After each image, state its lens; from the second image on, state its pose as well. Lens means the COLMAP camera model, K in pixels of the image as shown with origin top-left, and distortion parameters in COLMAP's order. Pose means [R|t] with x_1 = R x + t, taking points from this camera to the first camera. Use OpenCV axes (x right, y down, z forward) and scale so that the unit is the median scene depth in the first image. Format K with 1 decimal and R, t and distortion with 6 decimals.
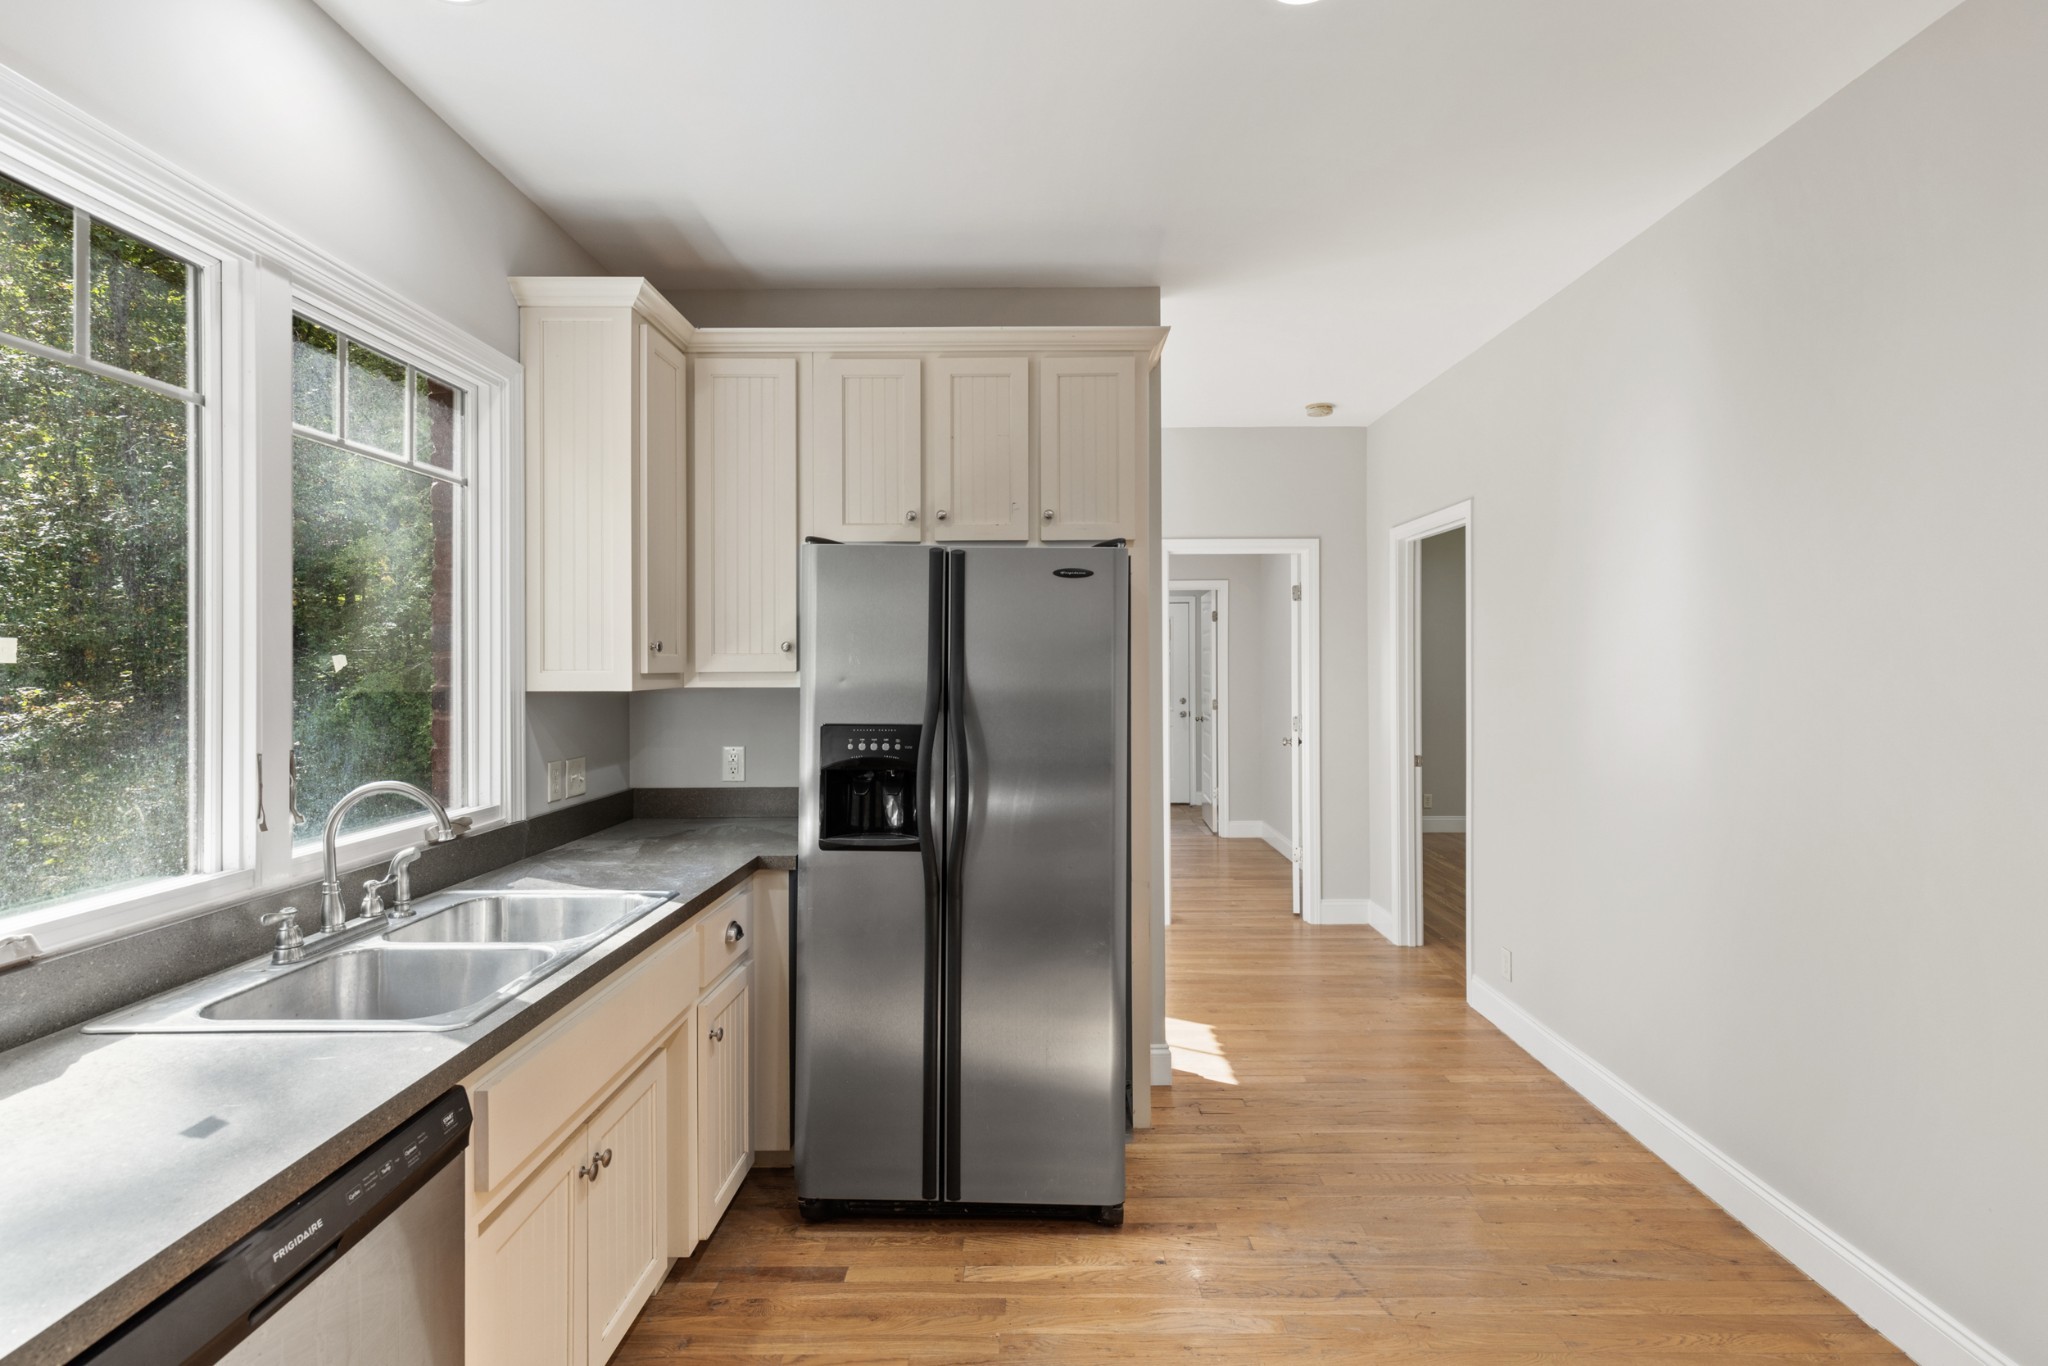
lens RADIAL K [[933.7, 0, 1038.4], [0, 933.7, 658.5], [0, 0, 1]] dist [0.003629, 0.002846]
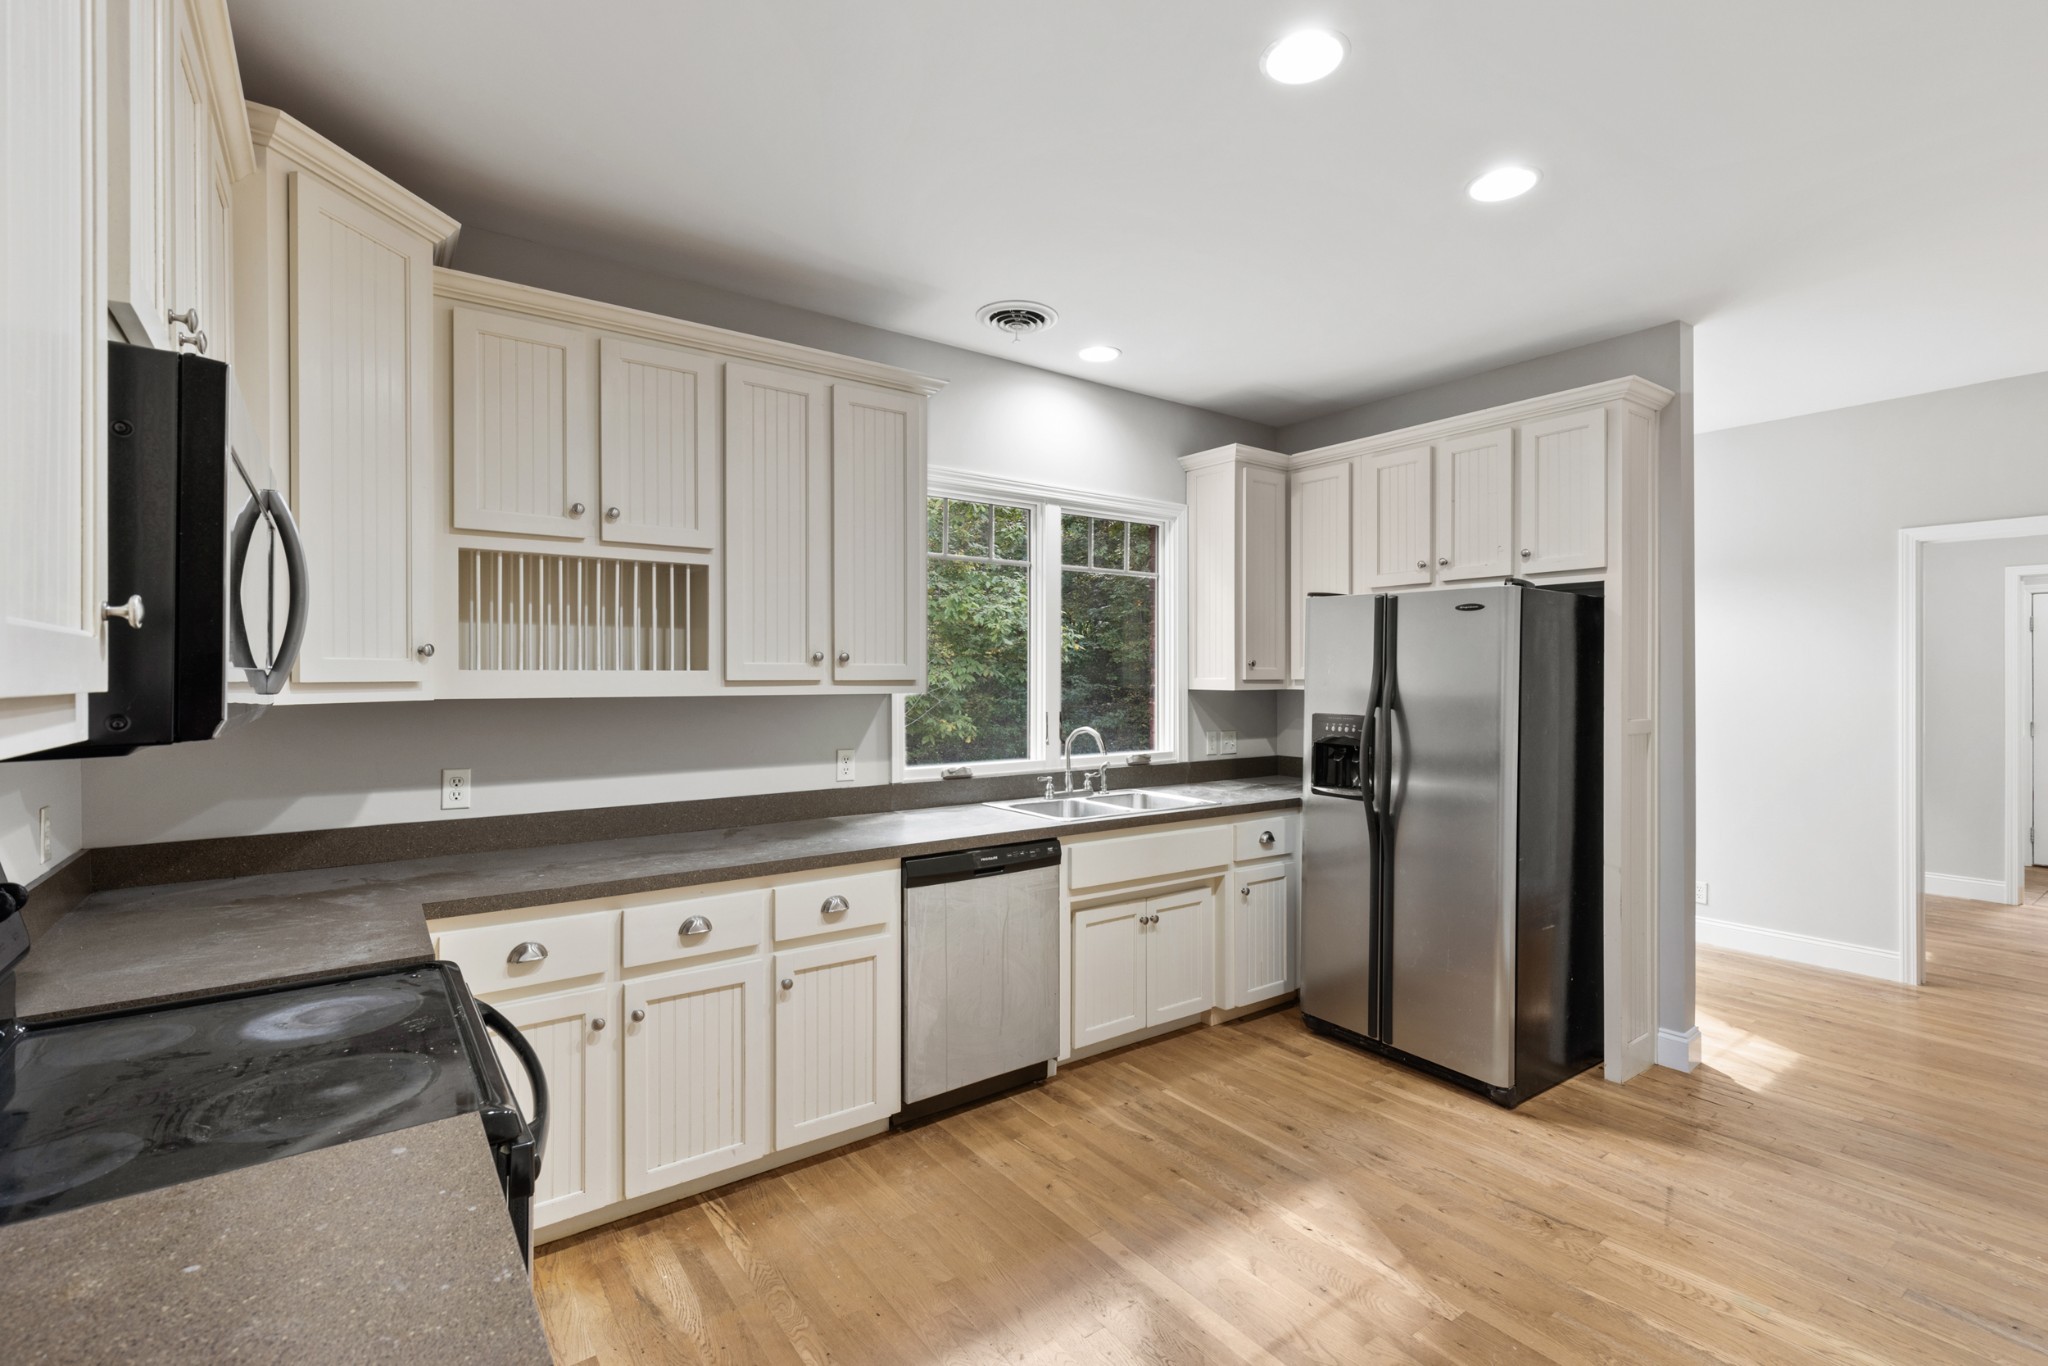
lens RADIAL K [[933.7, 0, 1035.8], [0, 933.7, 674.3], [0, 0, 1]] dist [0.003629, 0.002846]
pose [[0.596931, 0.003003, -0.802287, 0.740816], [0.002679, 0.999980, 0.005736, -0.004487], [0.802288, -0.005573, 0.596911, -0.300599]]
